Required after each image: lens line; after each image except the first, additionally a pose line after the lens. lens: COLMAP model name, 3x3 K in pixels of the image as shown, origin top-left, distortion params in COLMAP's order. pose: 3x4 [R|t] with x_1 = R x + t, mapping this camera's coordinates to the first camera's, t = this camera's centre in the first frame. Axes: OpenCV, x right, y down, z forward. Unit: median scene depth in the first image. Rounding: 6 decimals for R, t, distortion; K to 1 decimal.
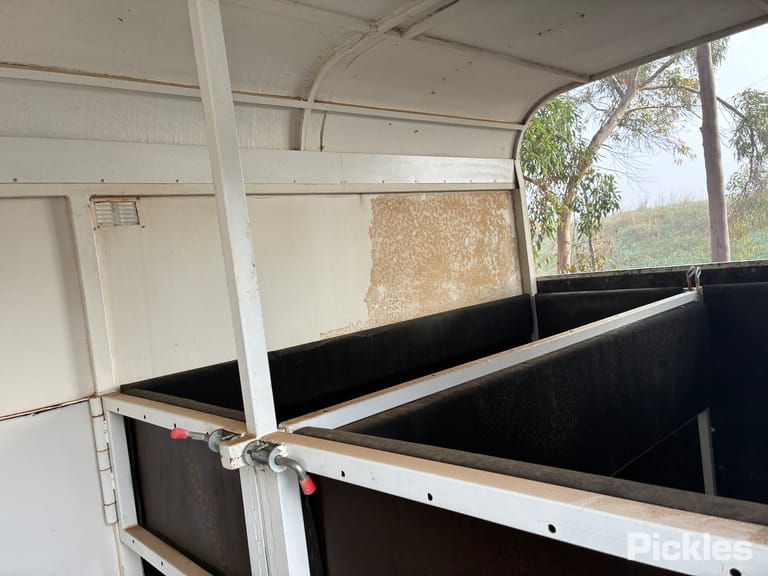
lens RADIAL K [[581.9, 0, 382.7], [0, 581.9, 284.2], [0, 0, 1]] dist [0.060587, -0.100142]
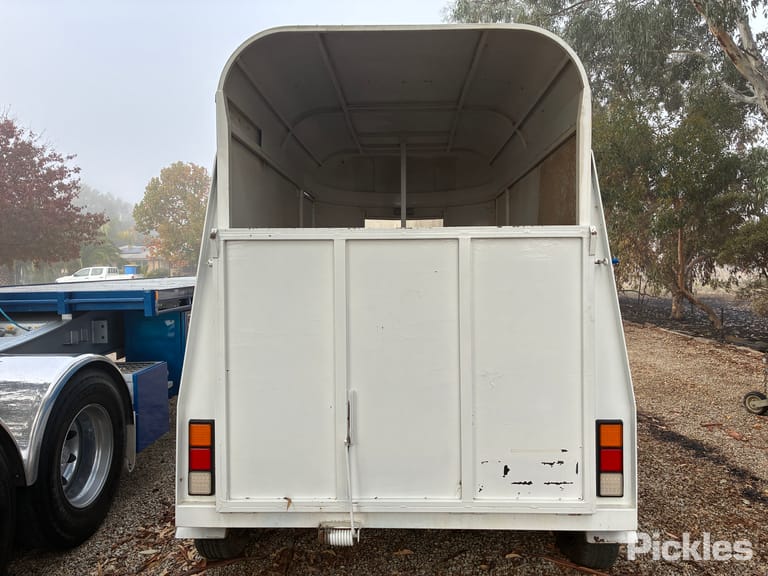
lens RADIAL K [[579.3, 0, 387.9], [0, 579.3, 277.2], [0, 0, 1]] dist [0.056433, -0.077286]
pose [[-0.687671, 0.136384, -0.713097, 1.168990], [0.061124, 0.989586, 0.130319, -0.072840], [0.723445, 0.046029, -0.688846, 1.513542]]
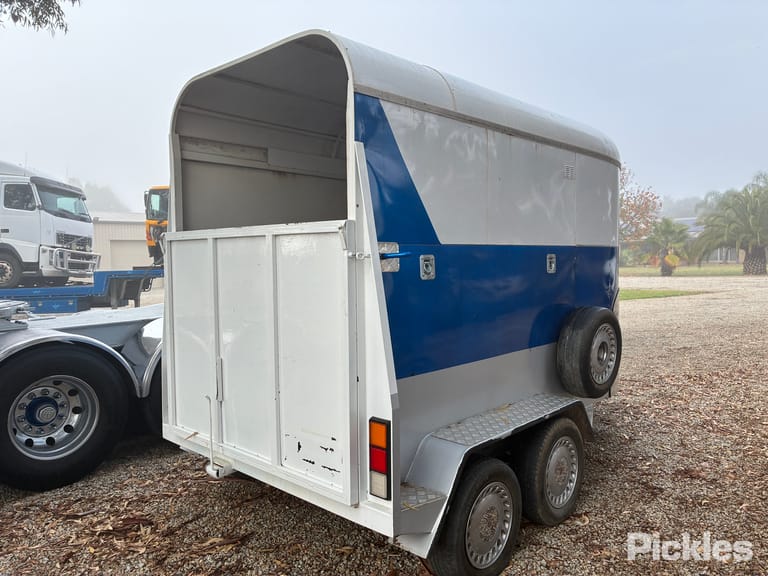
lens RADIAL K [[573.0, 0, 400.2], [0, 573.0, 282.1], [0, 0, 1]] dist [0.079530, -0.107118]
pose [[-0.987354, 0.136951, -0.079857, 0.288699], [0.129131, 0.986967, 0.096024, 0.006576], [0.091967, 0.084498, -0.992170, 2.015038]]
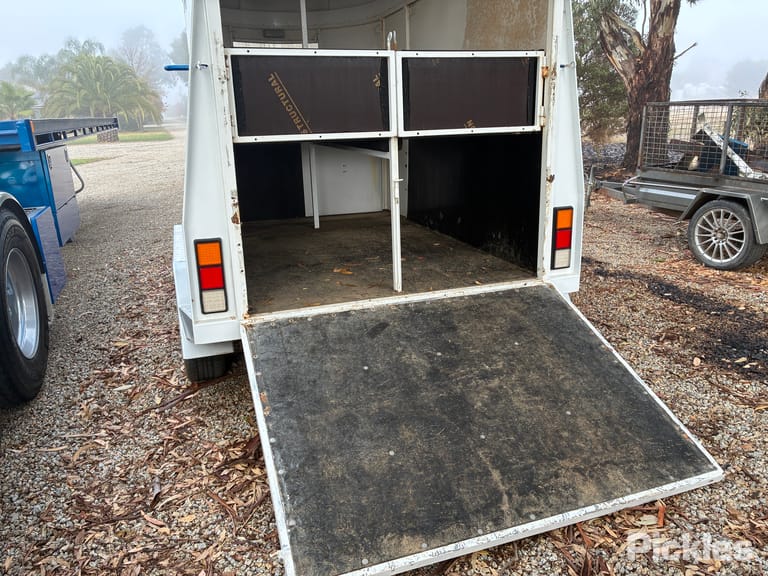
lens RADIAL K [[581.9, 0, 382.7], [0, 581.9, 284.2], [0, 0, 1]] dist [0.060587, -0.100142]
pose [[-0.393242, 0.381008, -0.836776, 1.424907], [0.040476, 0.916389, 0.398237, -0.027785], [0.918544, 0.122734, -0.375784, 1.255984]]
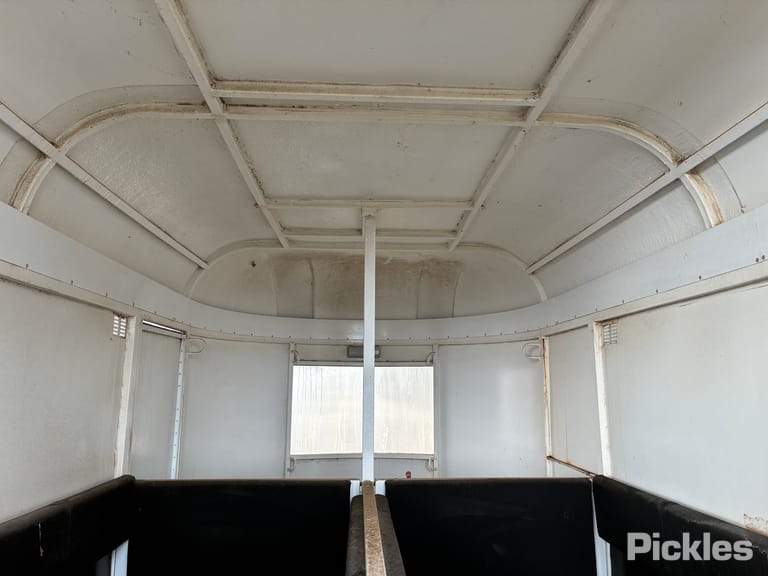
lens RADIAL K [[581.9, 0, 382.7], [0, 581.9, 284.2], [0, 0, 1]] dist [0.060587, -0.100142]
pose [[-0.637220, -0.011415, -0.770598, 0.478059], [0.046082, 0.997537, -0.052882, -0.110535], [0.769303, -0.069208, -0.635124, 0.872607]]
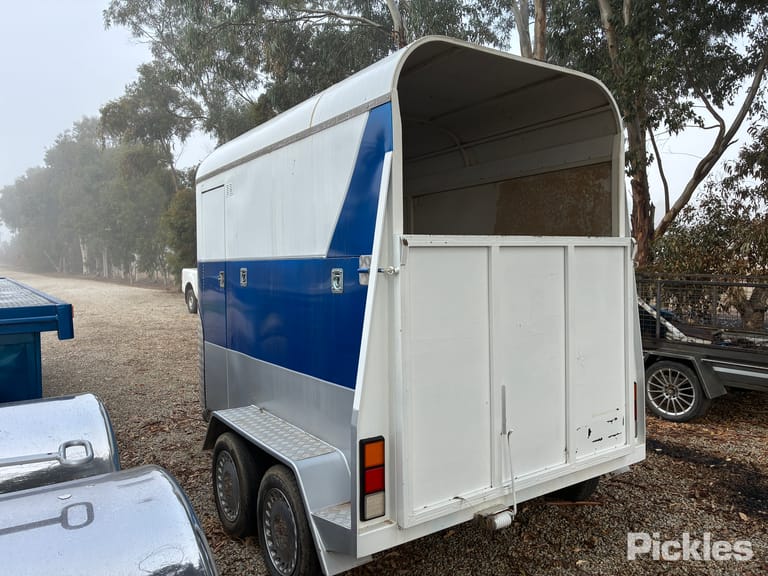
lens RADIAL K [[579.3, 0, 387.9], [0, 579.3, 277.2], [0, 0, 1]] dist [0.056433, -0.077286]
pose [[-0.138314, 0.150443, -0.978895, 1.562611], [-0.009449, 0.988150, 0.153201, -0.115136], [0.990343, 0.030440, -0.135253, 0.778337]]
